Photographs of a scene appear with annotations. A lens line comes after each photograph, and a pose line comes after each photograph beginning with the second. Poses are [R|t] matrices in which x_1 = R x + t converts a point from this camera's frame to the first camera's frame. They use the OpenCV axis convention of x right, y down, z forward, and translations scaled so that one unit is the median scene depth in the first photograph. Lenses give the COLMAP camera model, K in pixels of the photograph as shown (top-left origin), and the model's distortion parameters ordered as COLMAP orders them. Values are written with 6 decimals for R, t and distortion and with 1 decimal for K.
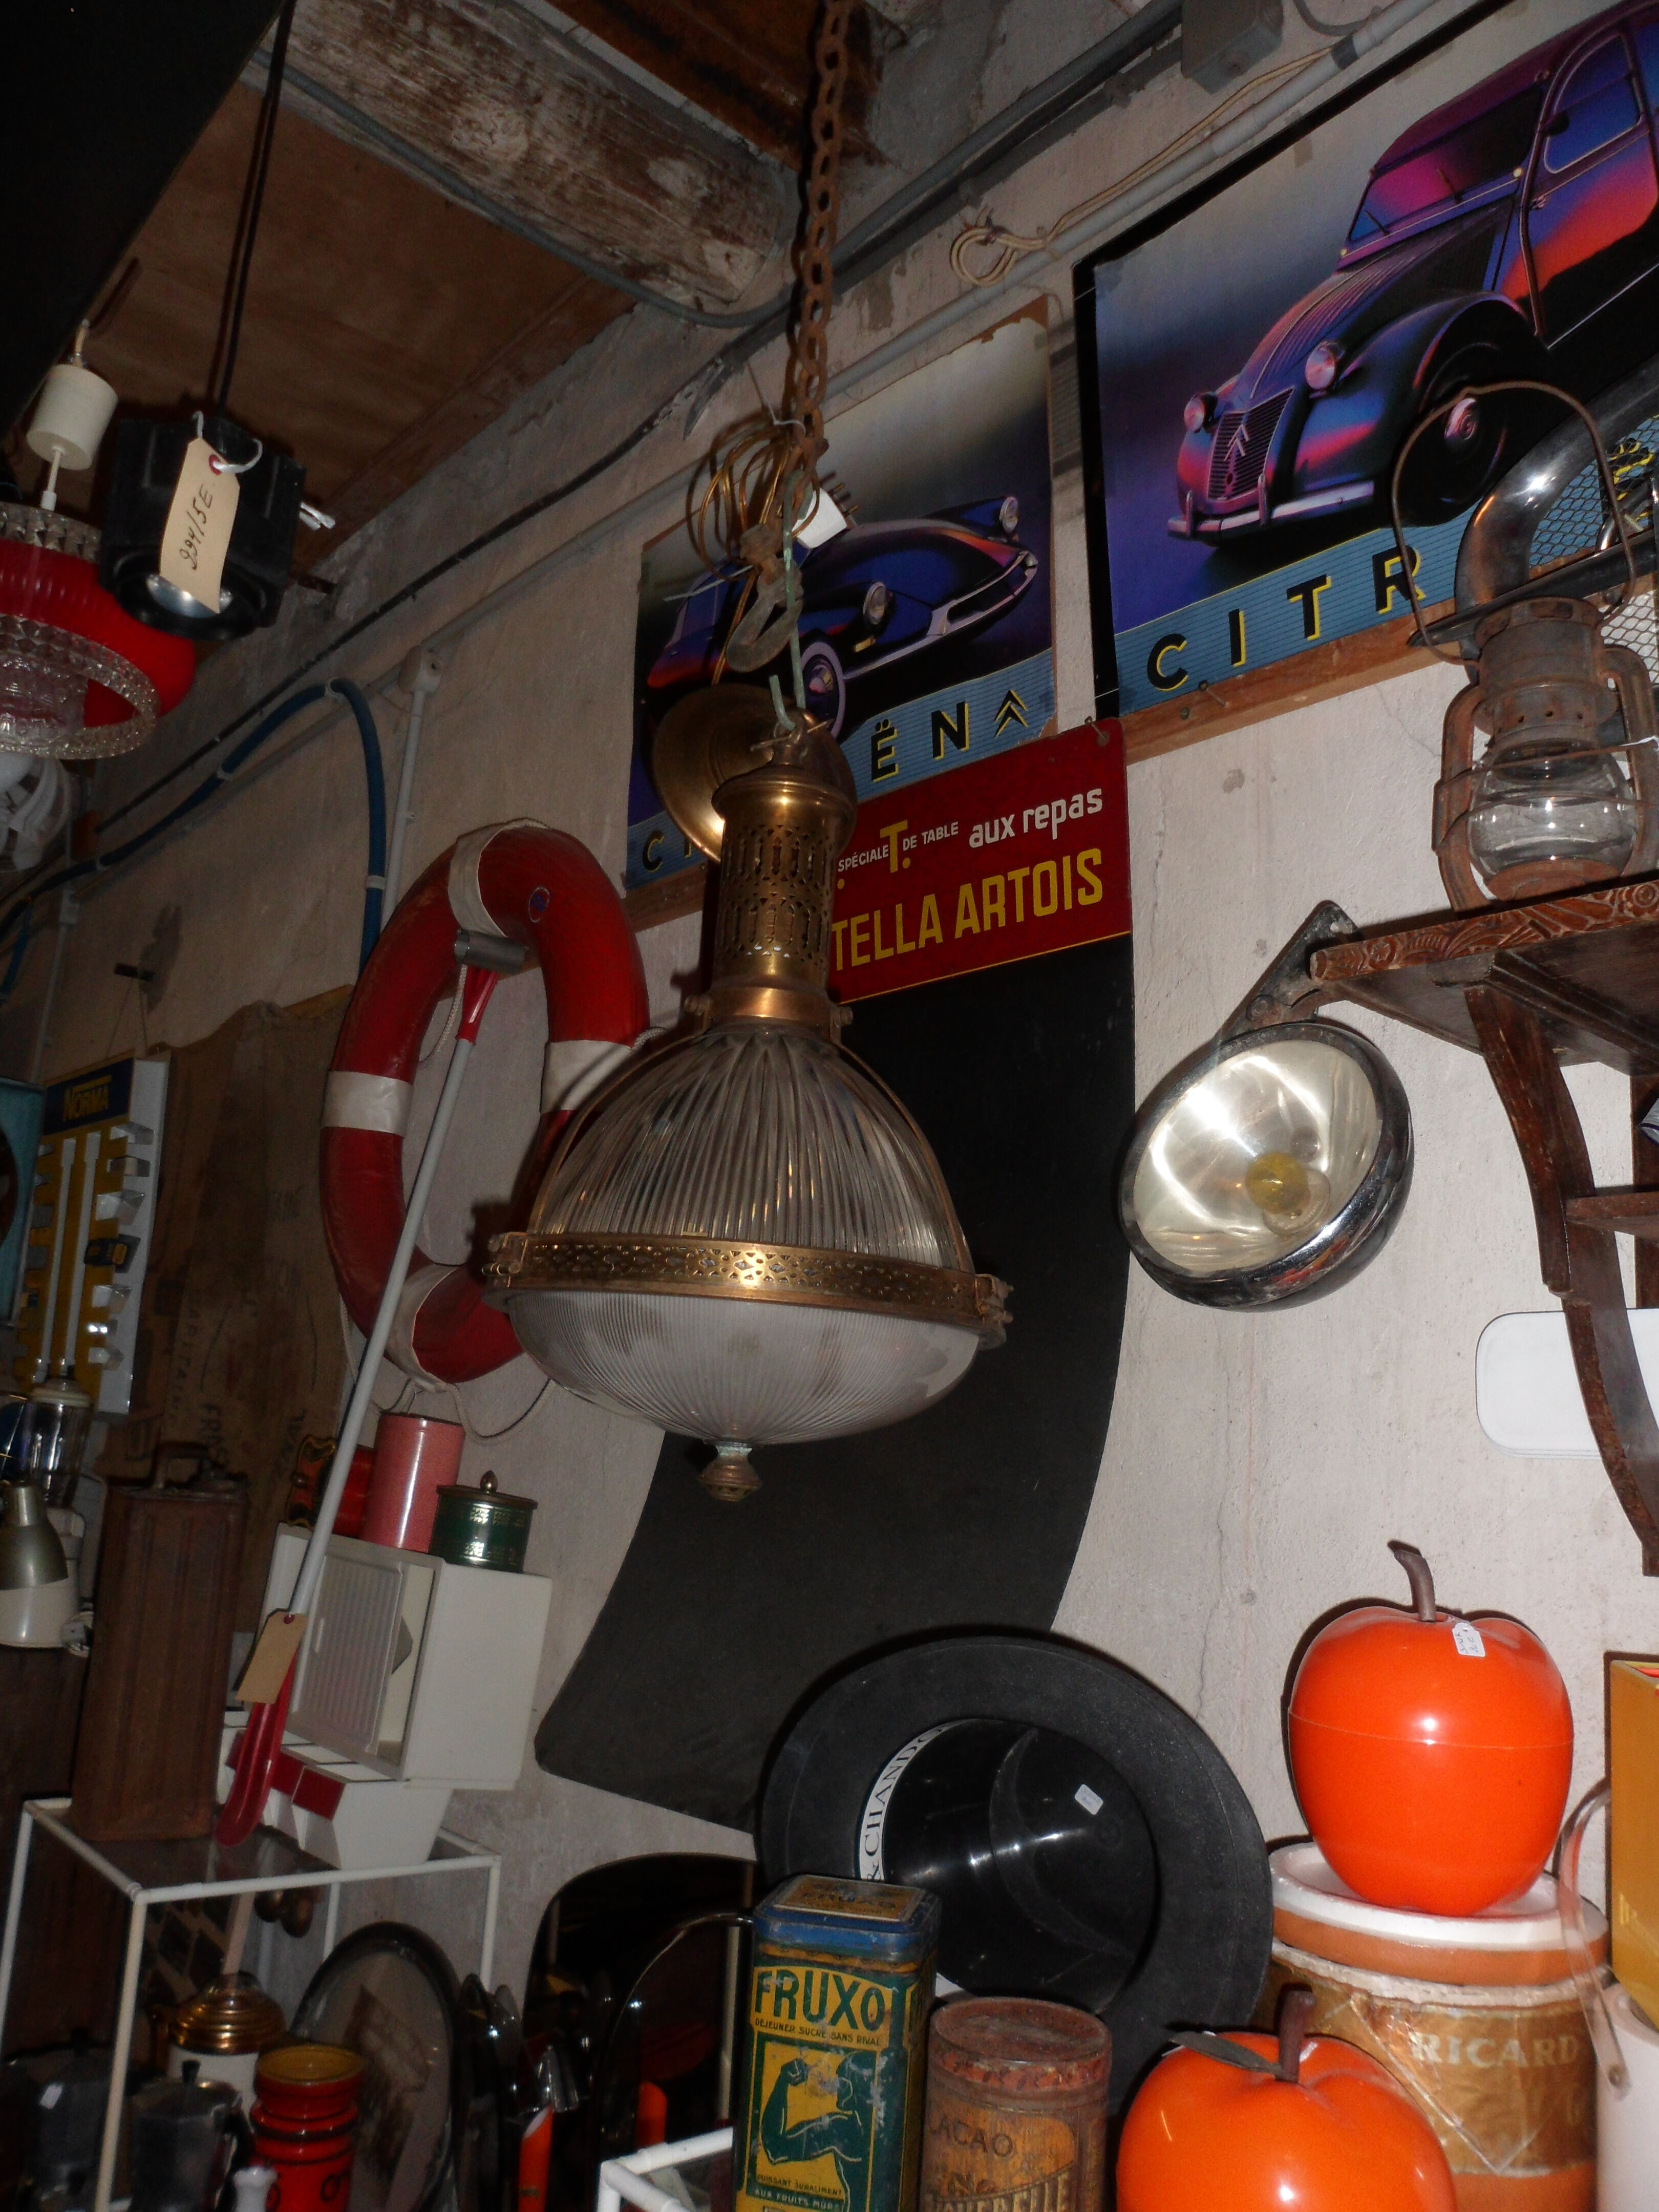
lens RADIAL K [[1714.6, 0, 829.5], [0, 1714.6, 1106.0], [0, 0, 1]] dist [-0.107162, 0.111159]
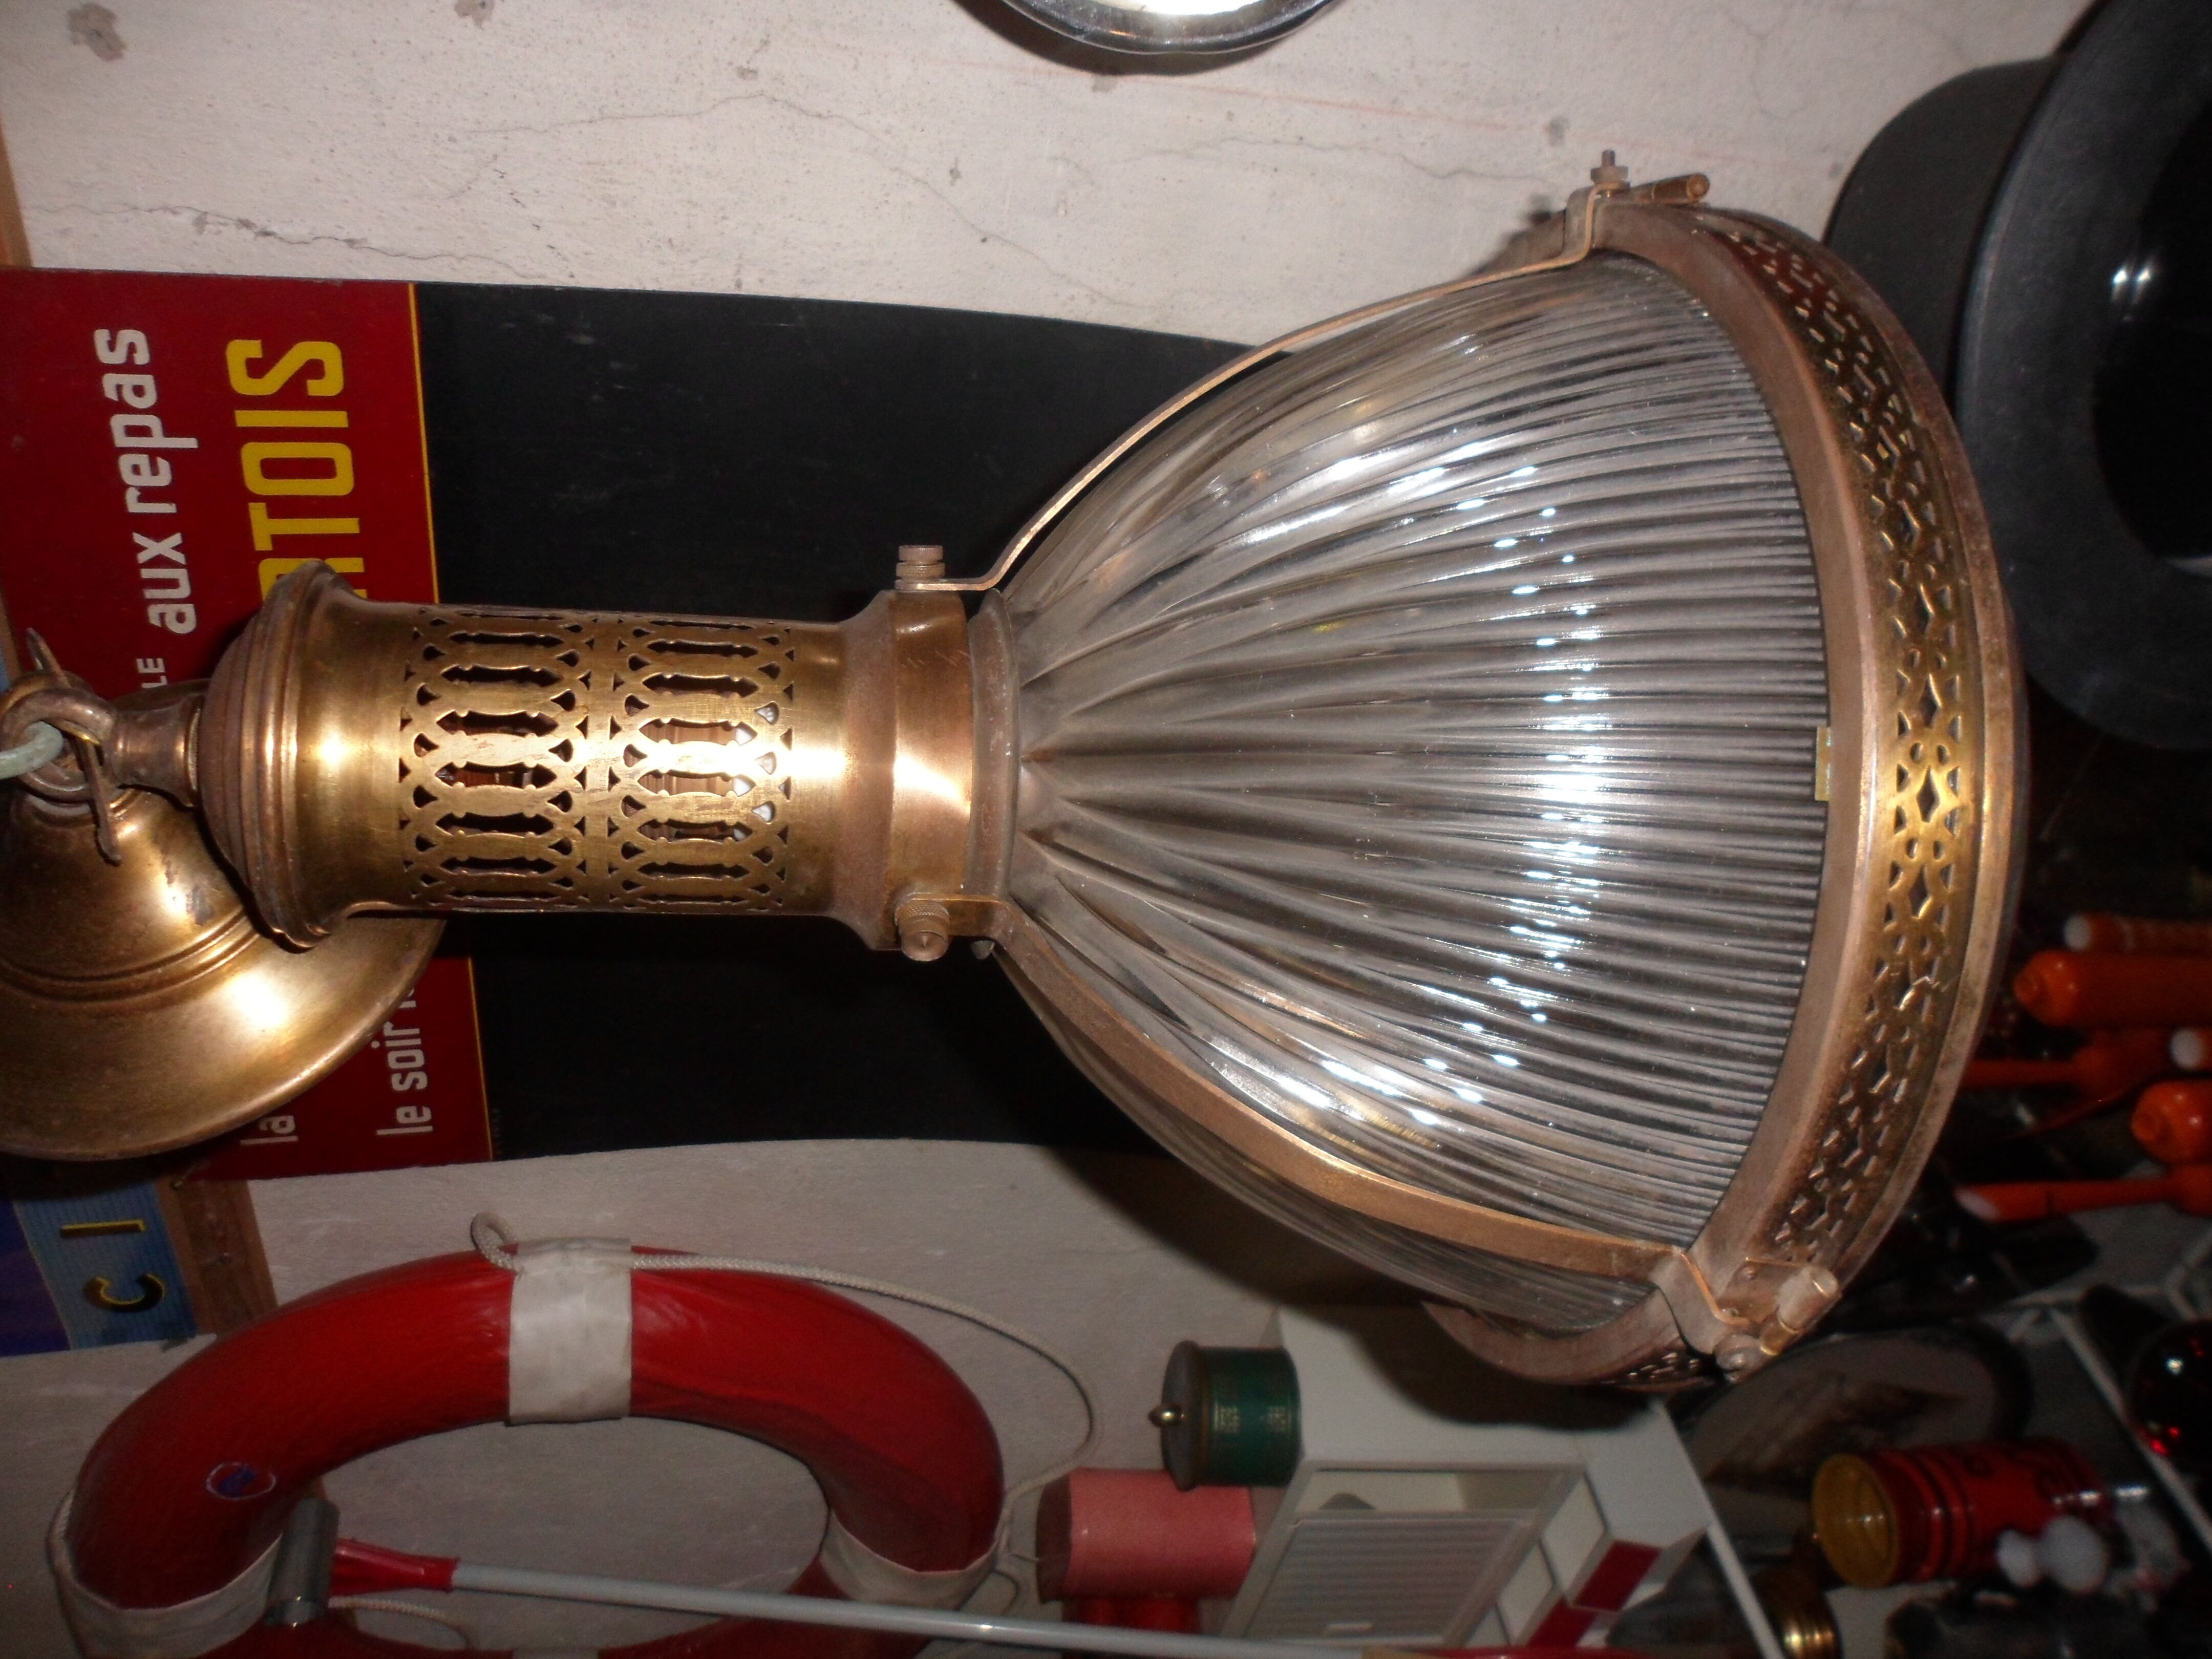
lens RADIAL K [[1714.6, 0, 1106.0], [0, 1714.6, 829.5], [0, 0, 1]] dist [-0.107162, 0.111159]
pose [[-0.087778, -0.983025, 0.161113, -0.092969], [0.900281, -0.009060, 0.435215, -0.128267], [-0.426368, 0.183250, 0.885793, 0.438620]]
